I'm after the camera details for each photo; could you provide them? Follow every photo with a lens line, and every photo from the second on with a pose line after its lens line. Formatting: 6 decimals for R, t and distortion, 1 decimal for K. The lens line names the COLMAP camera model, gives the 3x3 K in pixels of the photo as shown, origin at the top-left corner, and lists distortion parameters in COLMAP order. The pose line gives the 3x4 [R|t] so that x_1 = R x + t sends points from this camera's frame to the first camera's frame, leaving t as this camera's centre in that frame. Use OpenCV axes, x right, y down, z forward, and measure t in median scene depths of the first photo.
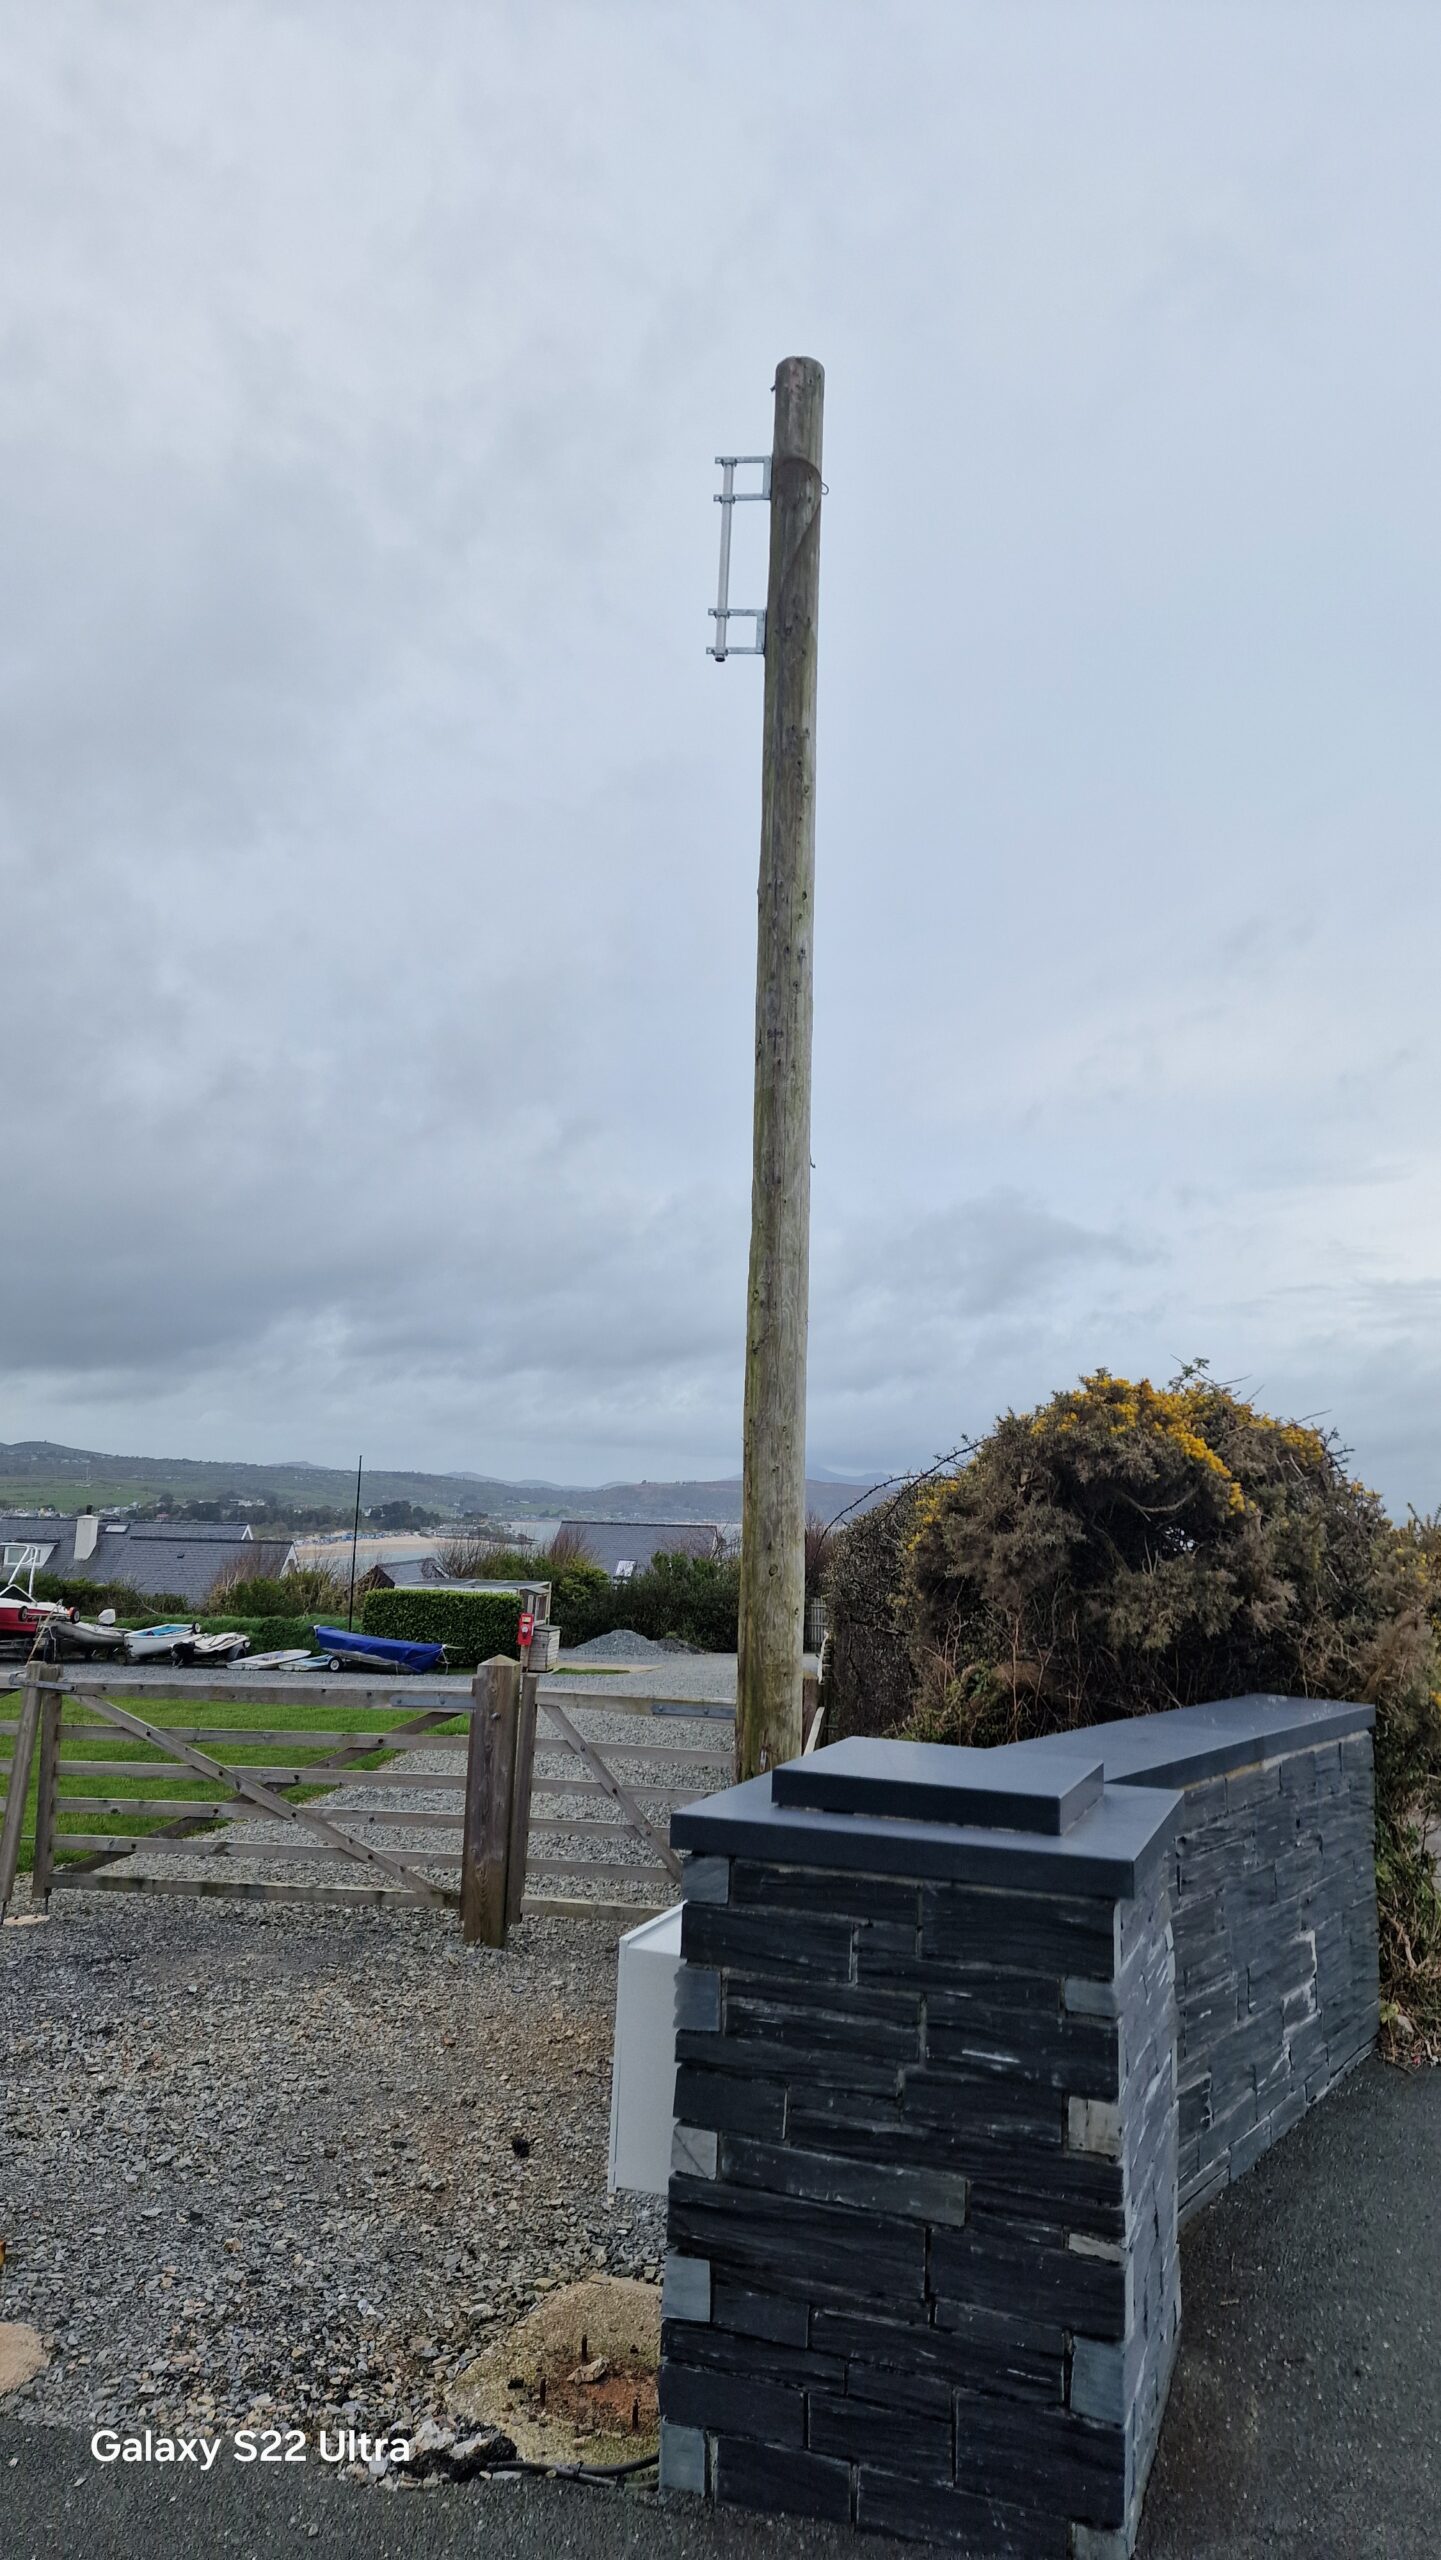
lens RADIAL K [[1667.6, 0, 702.0], [0, 1667.6, 1296.1], [0, 0, 1]] dist [0.090932, -0.077173]
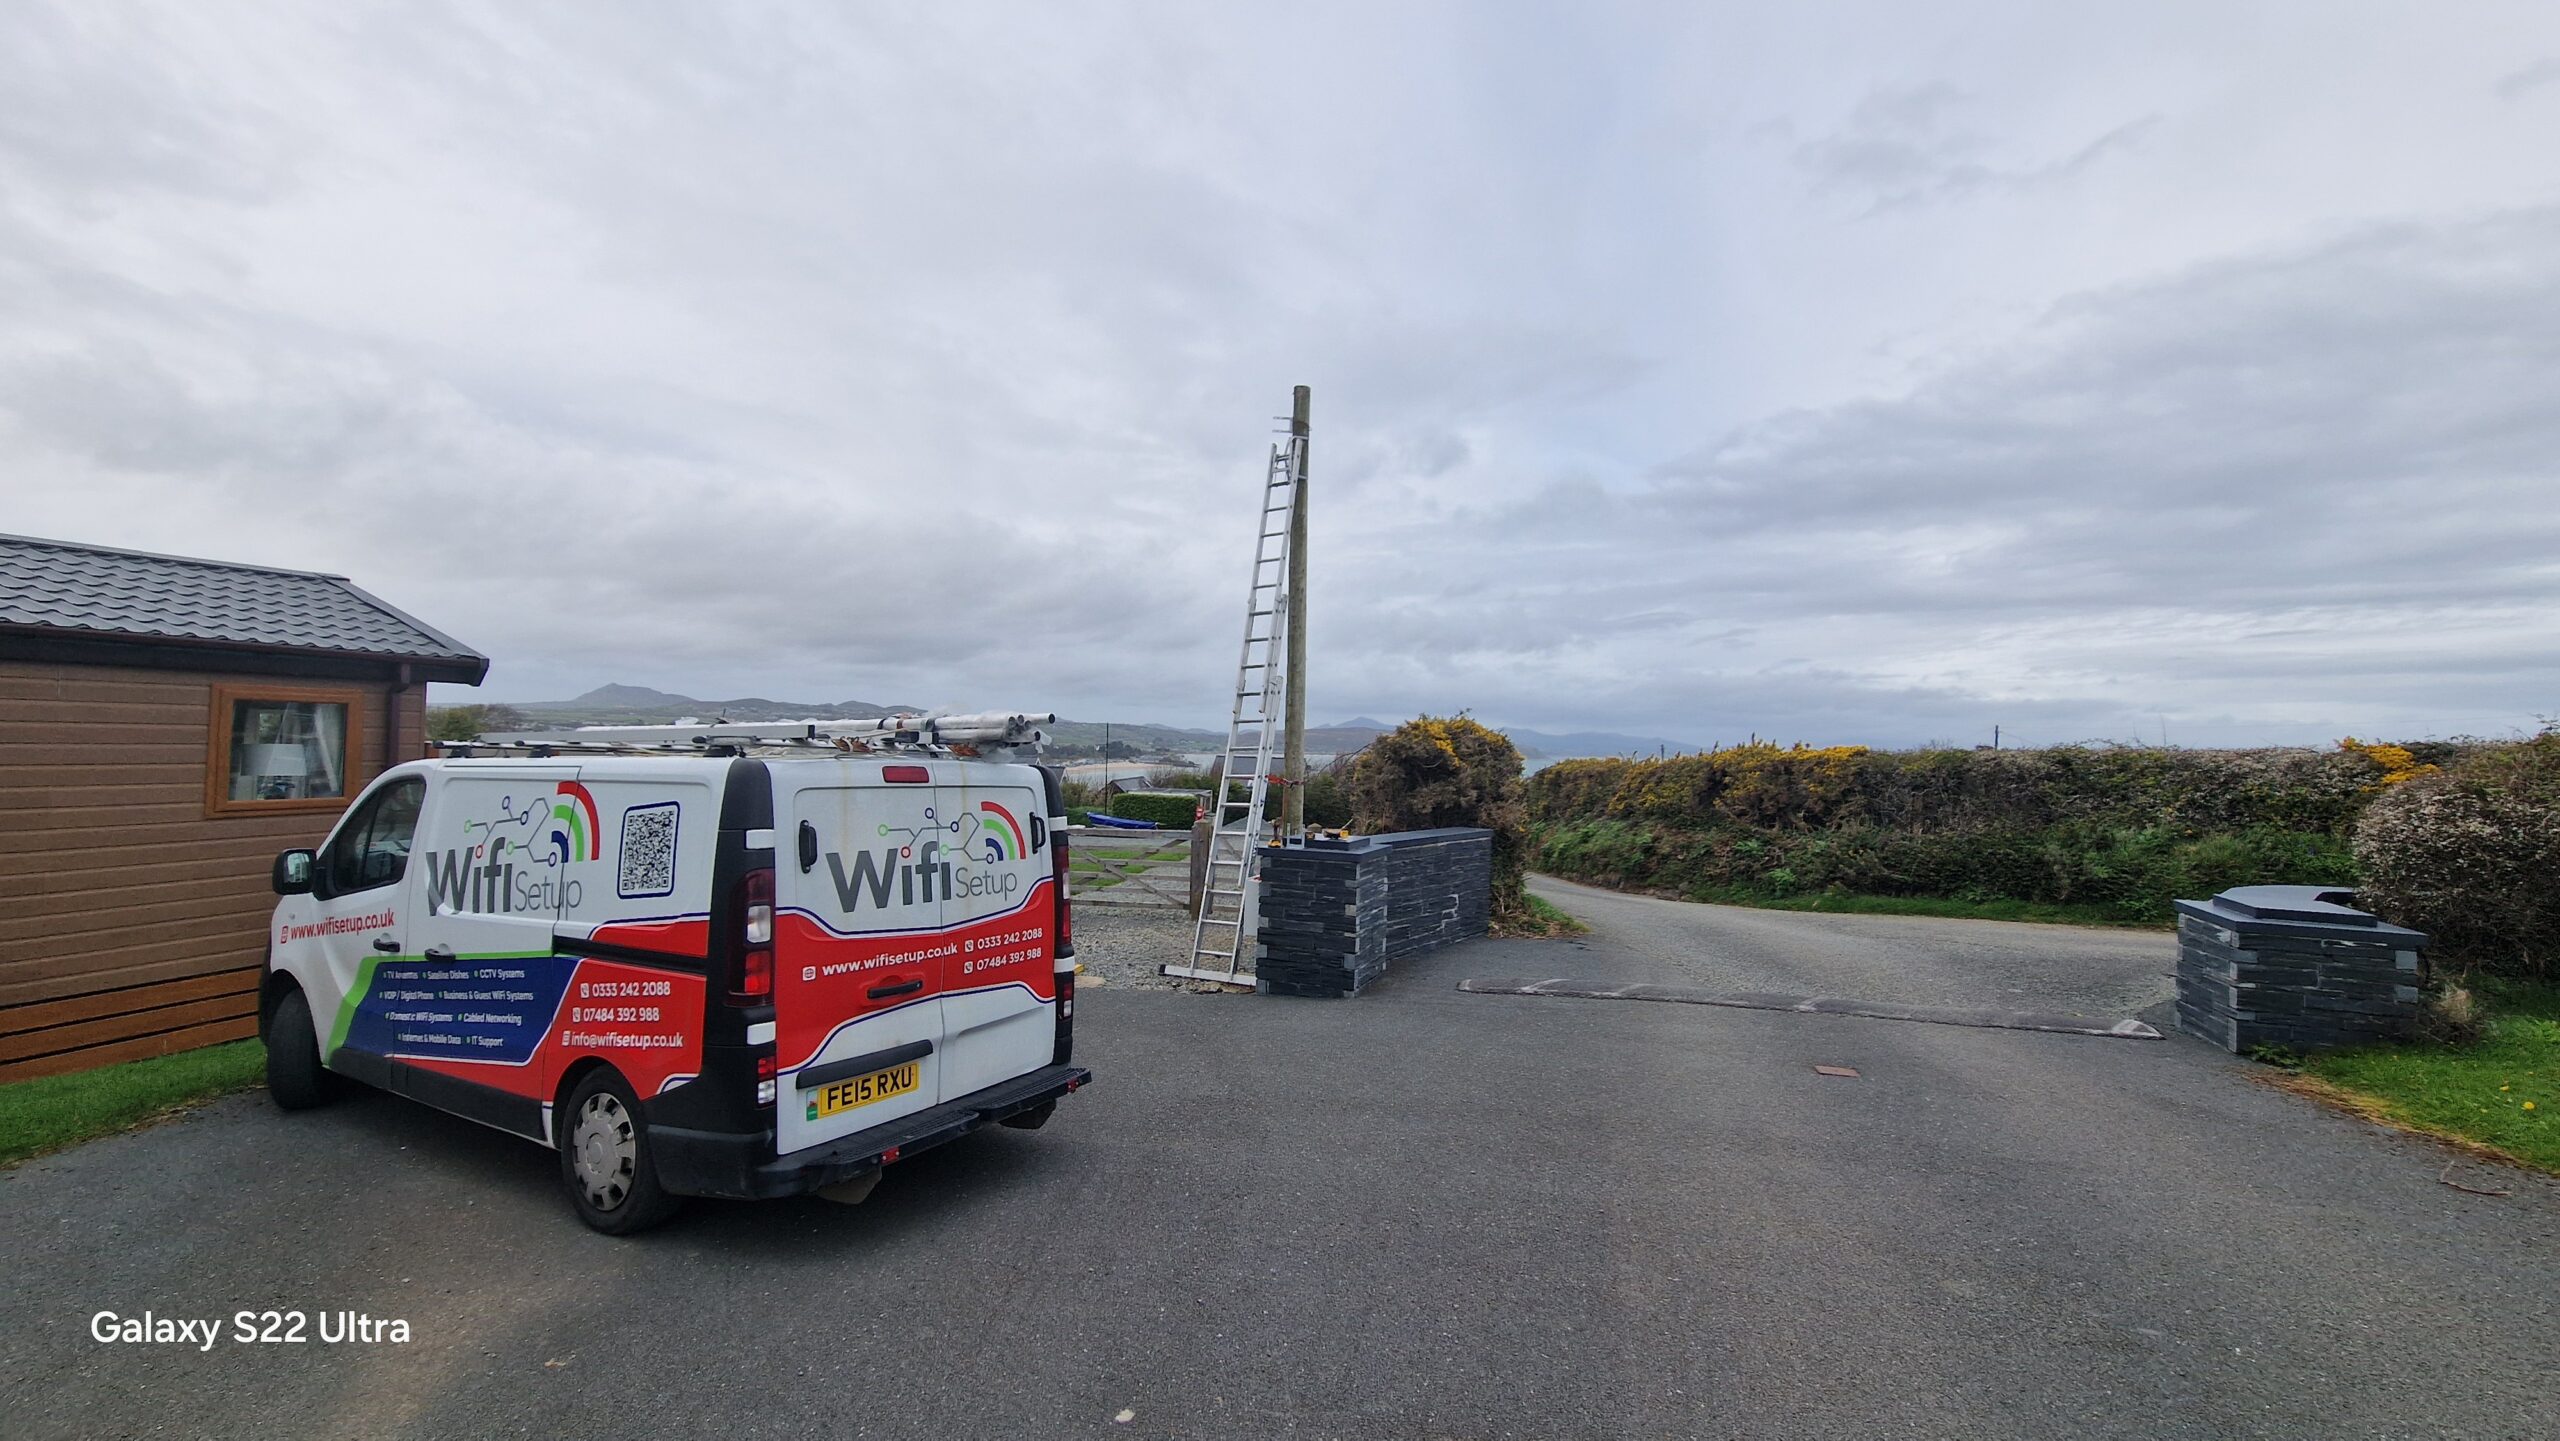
lens RADIAL K [[1030.0, 0, 1260.4], [0, 1030.0, 737.3], [0, 0, 1]] dist [-0.003105, -0.000074]
pose [[0.999246, -0.005411, -0.038436, 0.055206], [0.009953, 0.992847, 0.118979, -0.166256], [0.037517, -0.119272, 0.992153, -0.933225]]
